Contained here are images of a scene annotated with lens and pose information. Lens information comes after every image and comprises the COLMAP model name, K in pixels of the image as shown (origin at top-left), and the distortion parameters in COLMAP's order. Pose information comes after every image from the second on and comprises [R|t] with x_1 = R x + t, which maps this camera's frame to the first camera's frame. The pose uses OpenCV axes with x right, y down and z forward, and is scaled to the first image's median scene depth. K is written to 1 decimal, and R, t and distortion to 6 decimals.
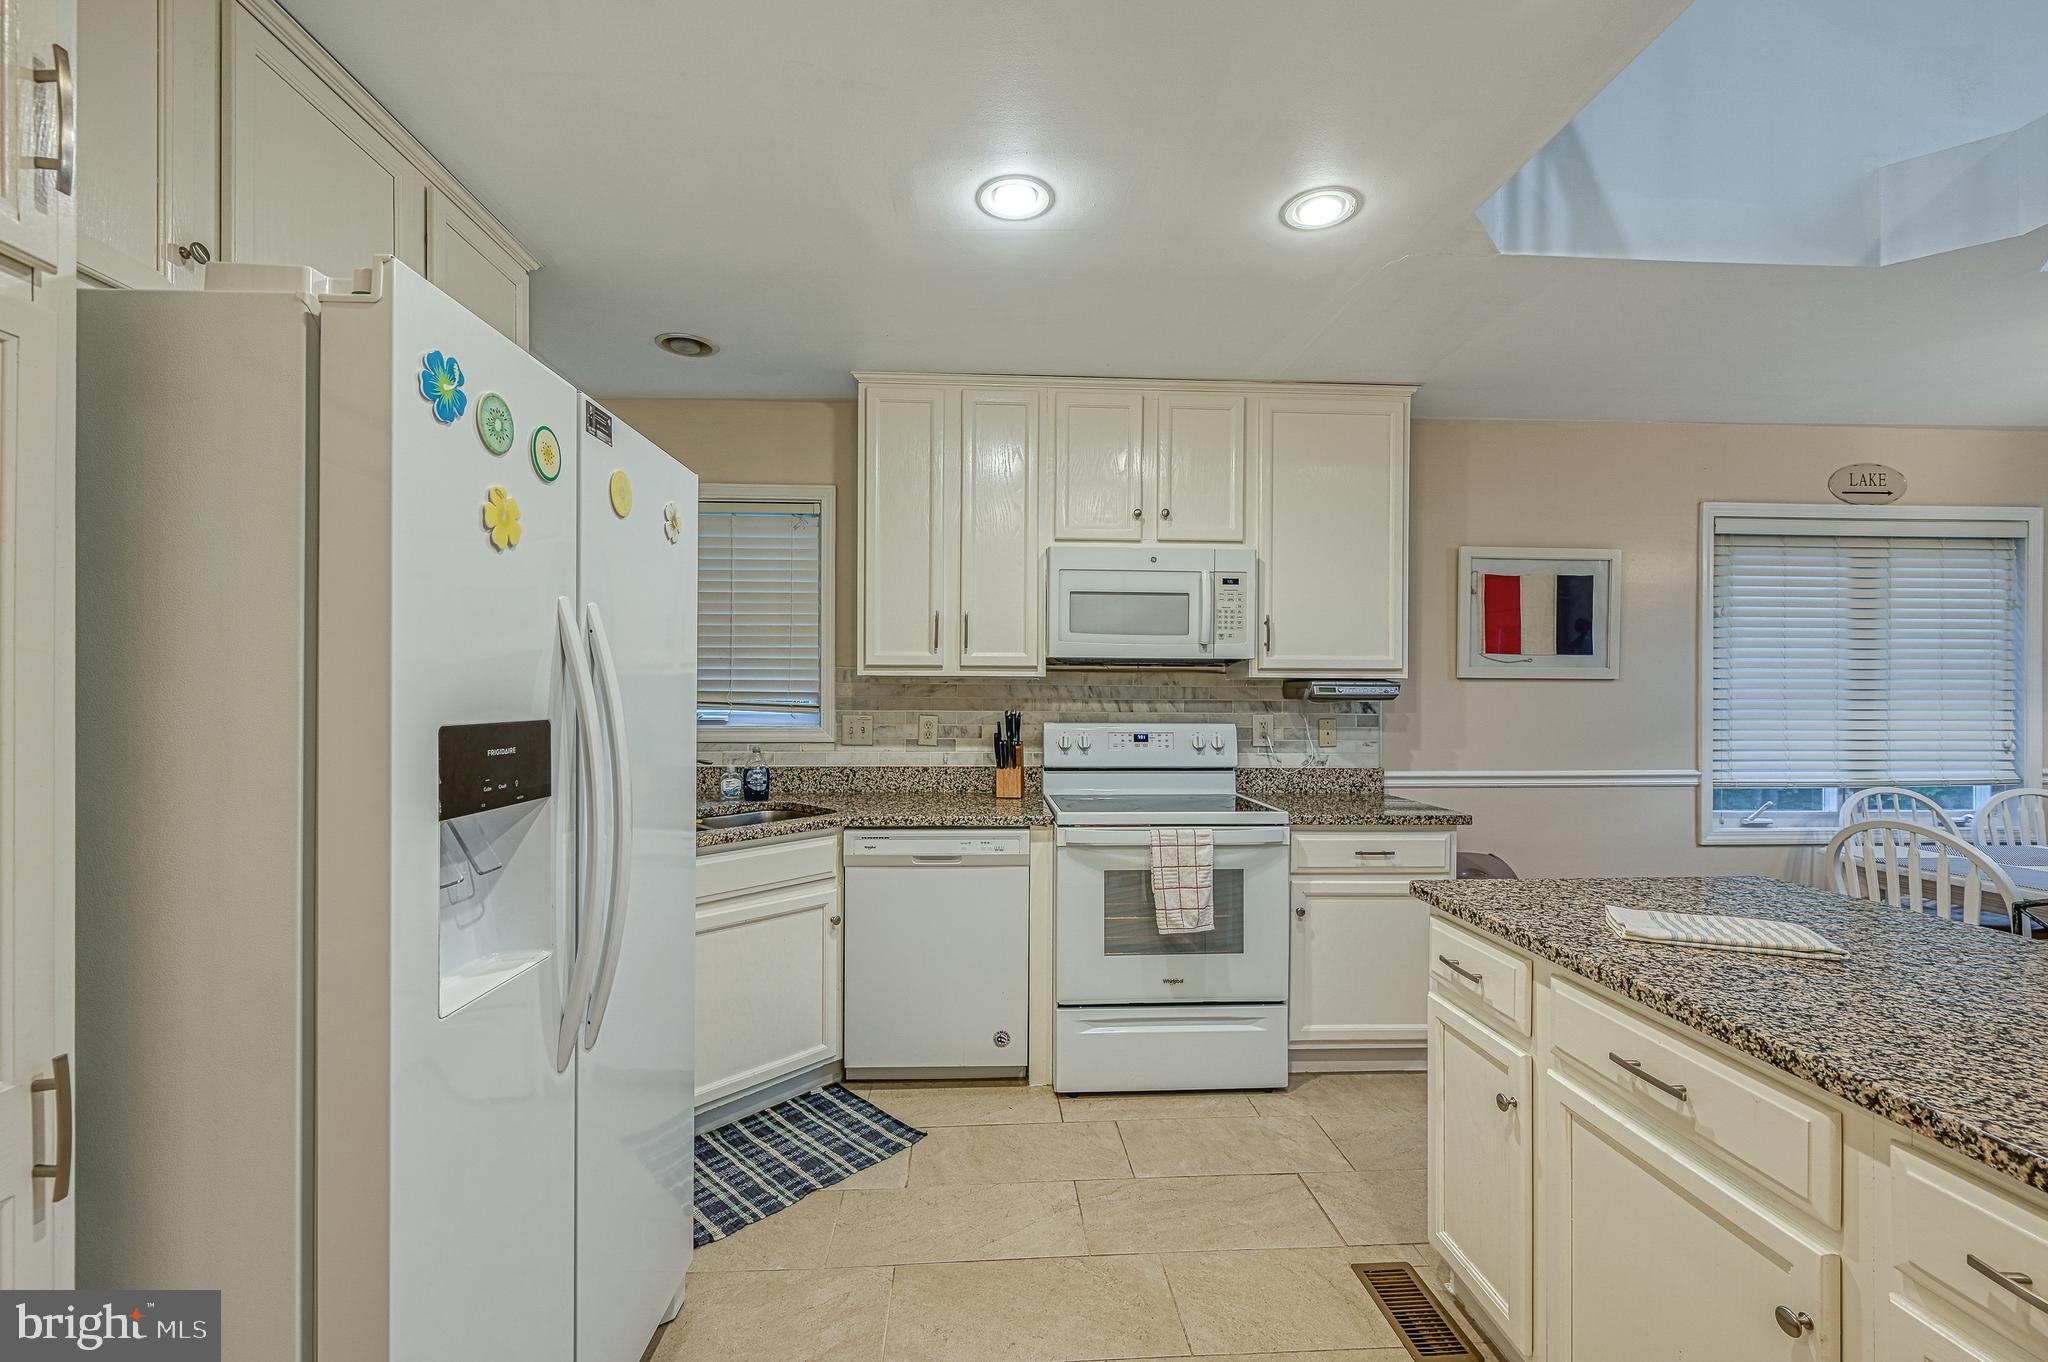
lens RADIAL K [[843.9, 0, 1024.2], [0, 843.9, 692.1], [0, 0, 1]] dist [-0.001241, -0.000097]
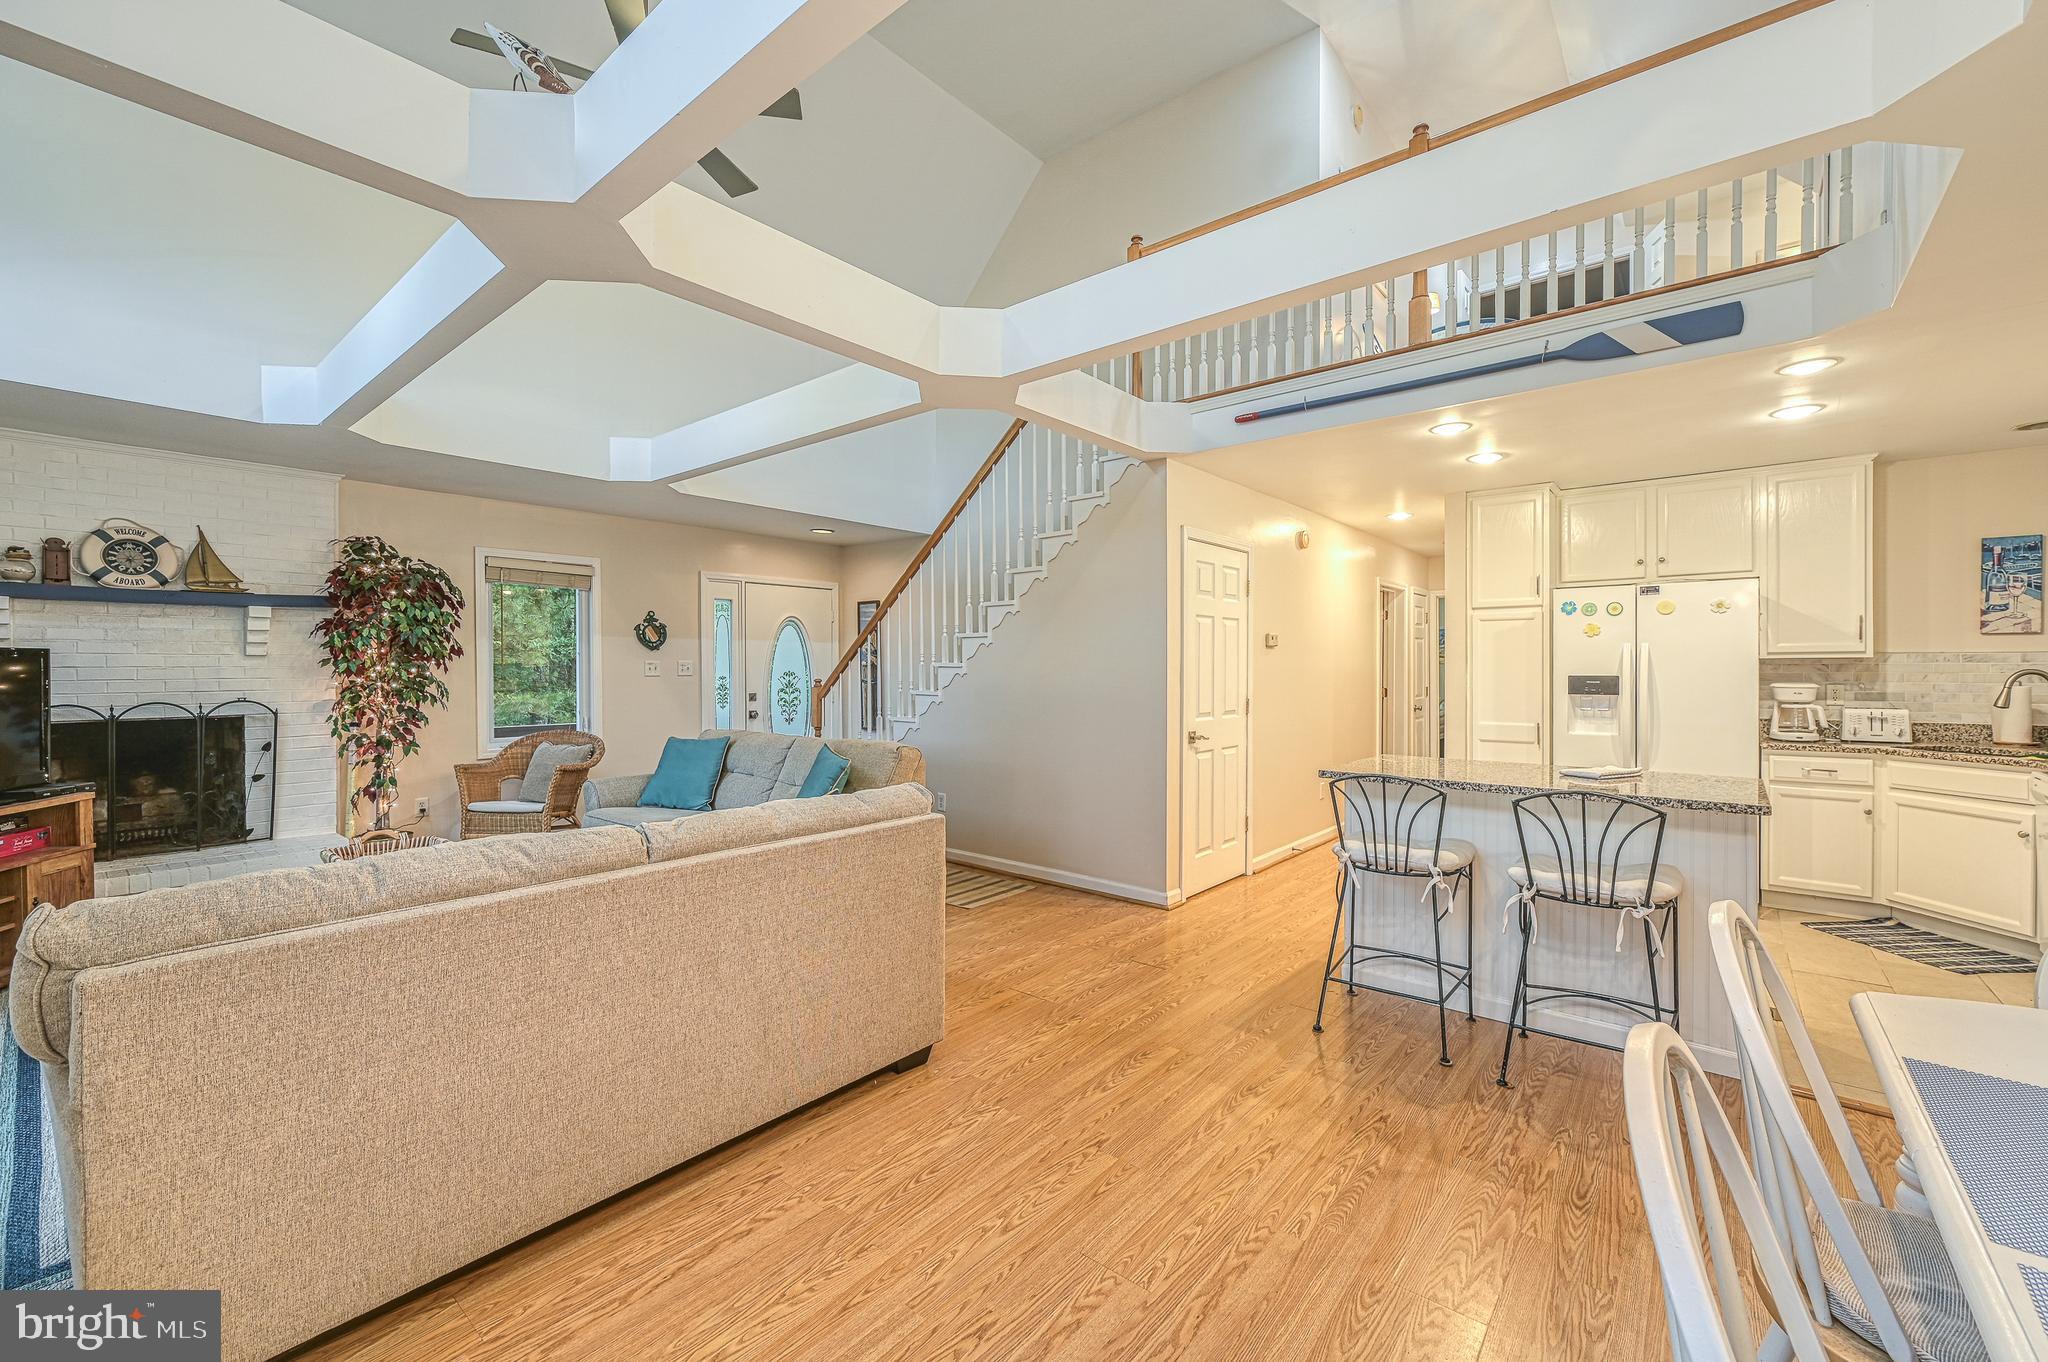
lens RADIAL K [[837.6, 0, 1025.7], [0, 837.6, 671.8], [0, 0, 1]] dist [0.000014, 0.000294]
pose [[-0.685075, 0.000835, -0.728472, 1.476525], [-0.000331, 0.999999, 0.001458, 0.003268], [0.728472, 0.001240, -0.685074, 0.590353]]
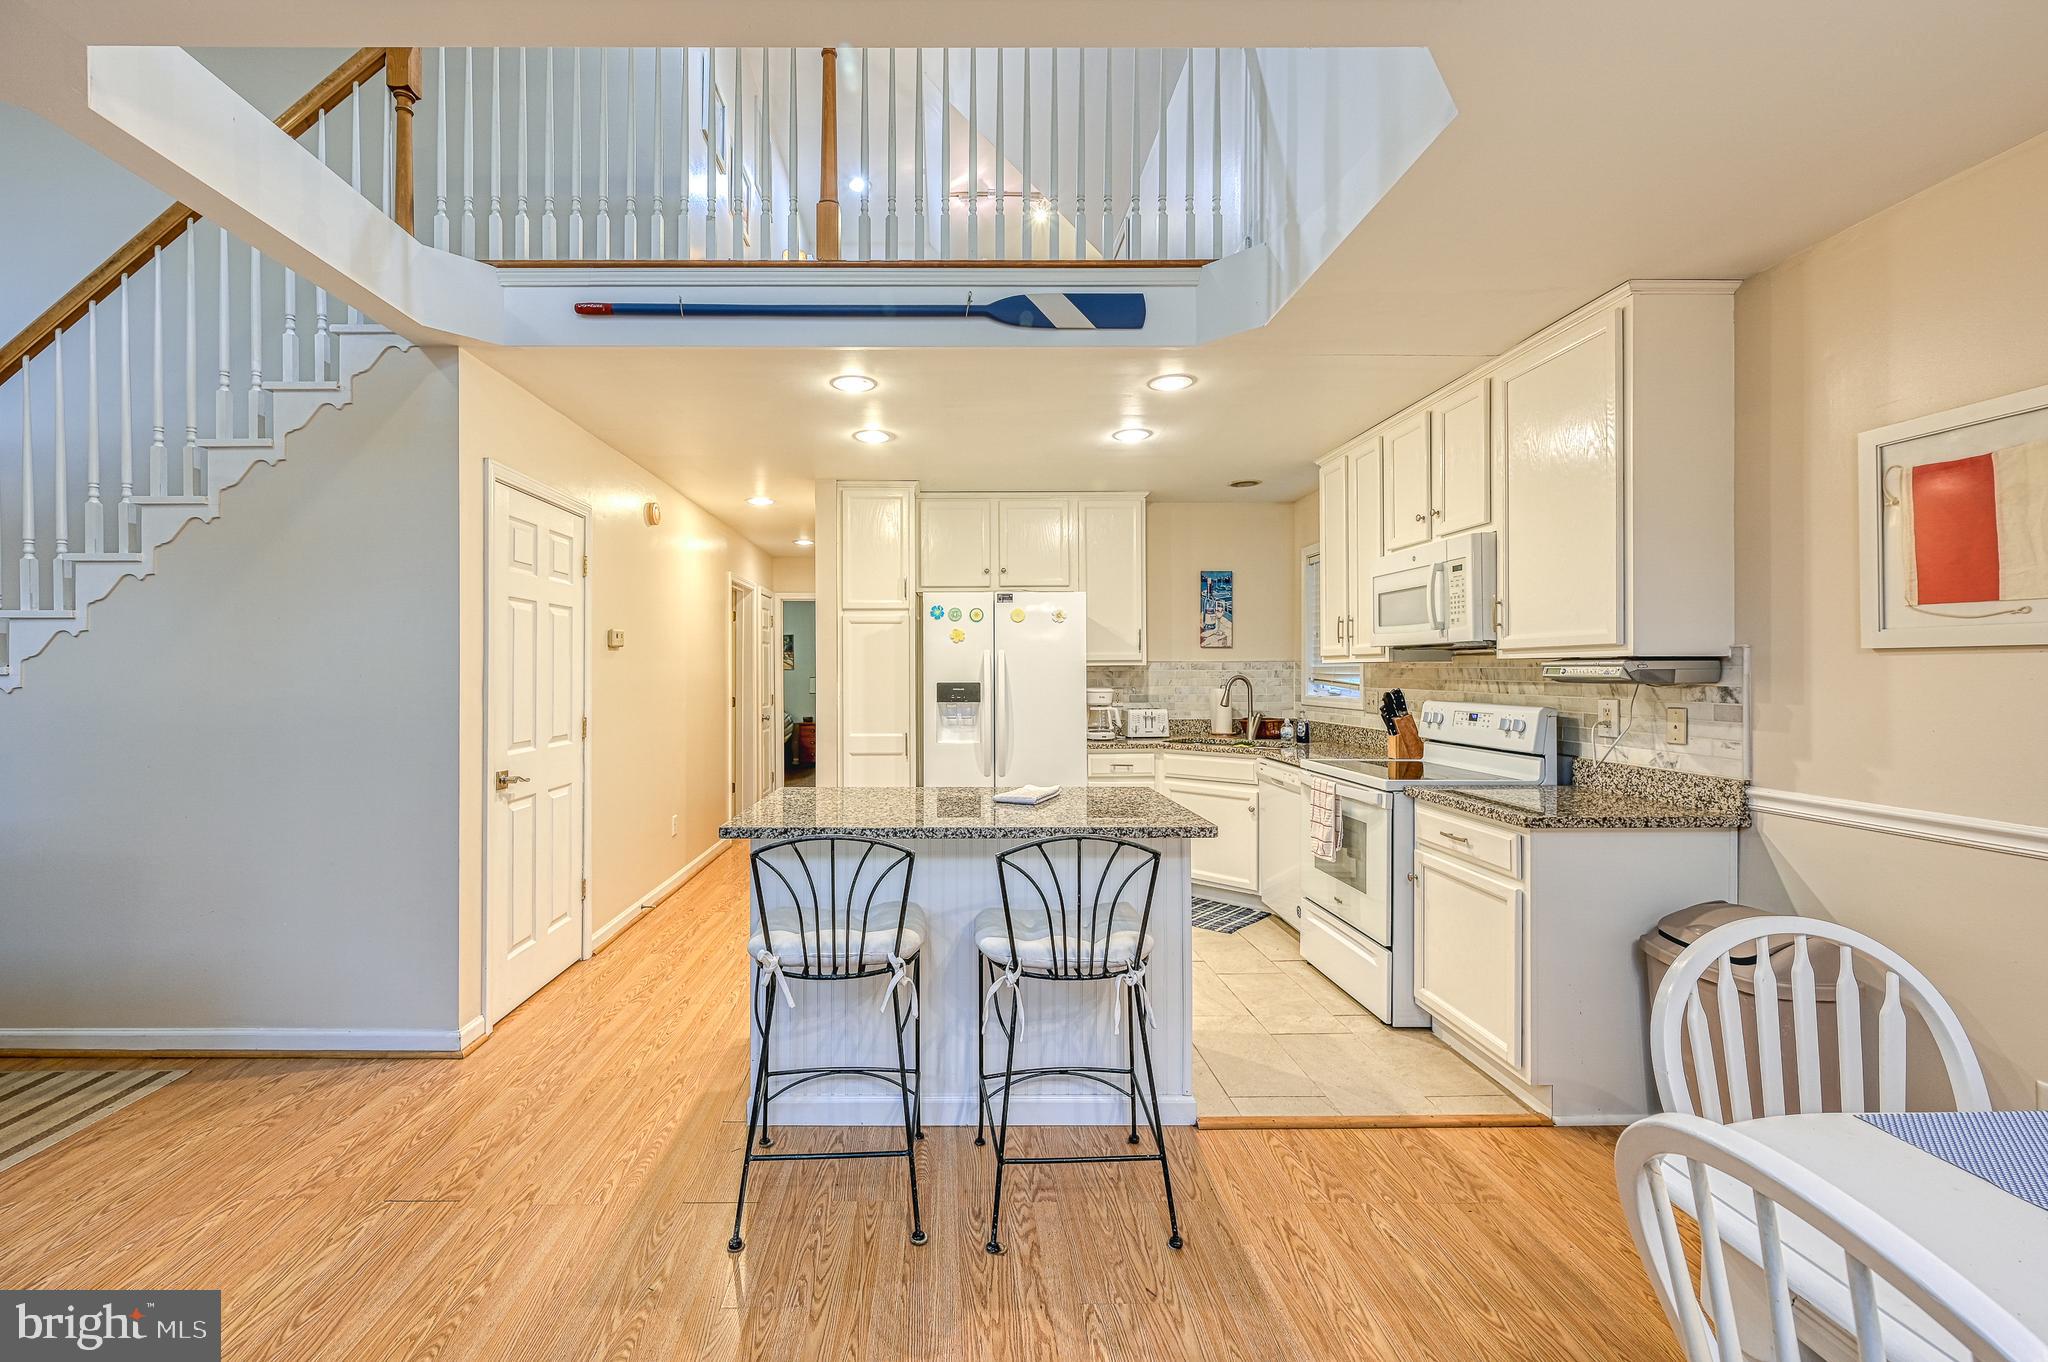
lens RADIAL K [[845.6, 0, 955.8], [0, 845.6, 671.9], [0, 0, 1]] dist [-0.001132, -0.000446]
pose [[-0.050560, -0.004852, -0.998709, 1.181426], [0.002899, 0.999983, -0.005005, 0.000718], [0.998717, -0.003149, -0.050545, 0.386613]]
